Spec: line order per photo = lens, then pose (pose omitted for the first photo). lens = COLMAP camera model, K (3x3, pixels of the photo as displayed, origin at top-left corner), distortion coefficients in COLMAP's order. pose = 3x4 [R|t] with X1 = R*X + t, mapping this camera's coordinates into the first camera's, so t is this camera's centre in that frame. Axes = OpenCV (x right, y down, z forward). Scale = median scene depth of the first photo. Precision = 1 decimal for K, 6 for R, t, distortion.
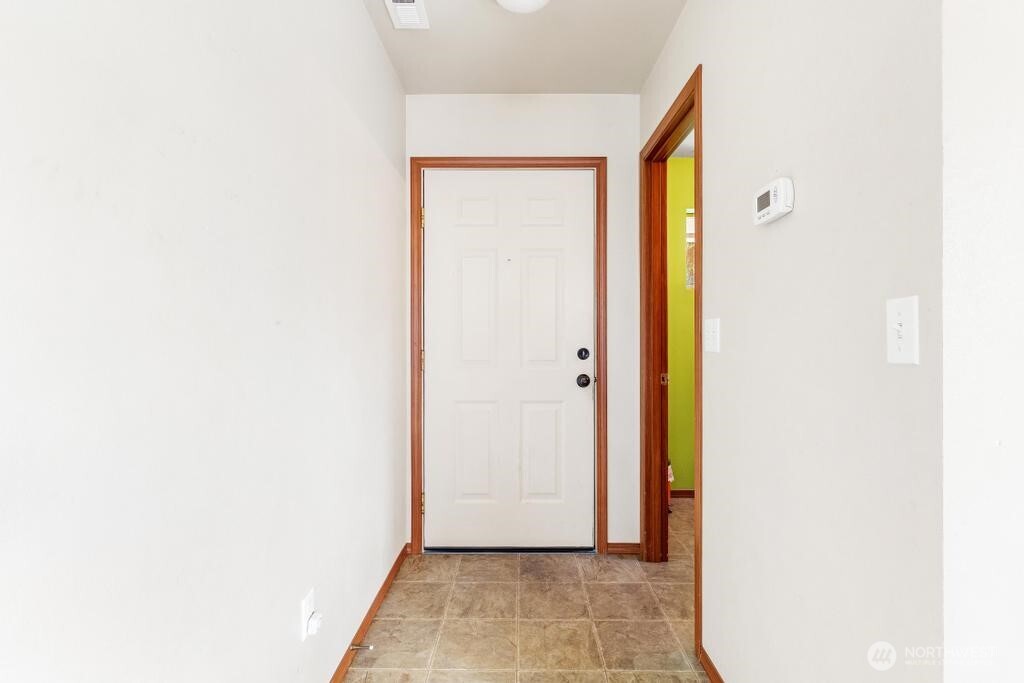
lens RADIAL K [[492.5, 0, 512.8], [0, 492.5, 342.2], [0, 0, 1]] dist [-0.004307, 0.000057]
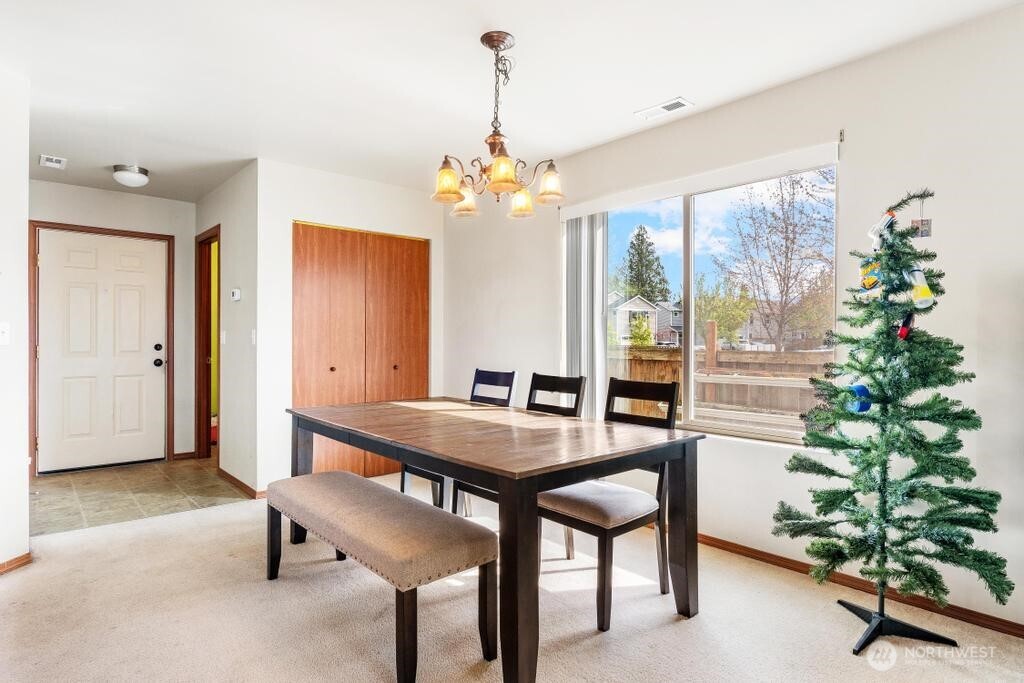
lens RADIAL K [[572.1, 0, 516.5], [0, 572.1, 337.6], [0, 0, 1]] dist [0.006859, 0.000198]
pose [[0.754672, 0.003663, 0.656092, -0.231555], [-0.005814, 0.999982, 0.001105, -0.019327], [-0.656077, -0.004648, 0.754680, -1.358045]]
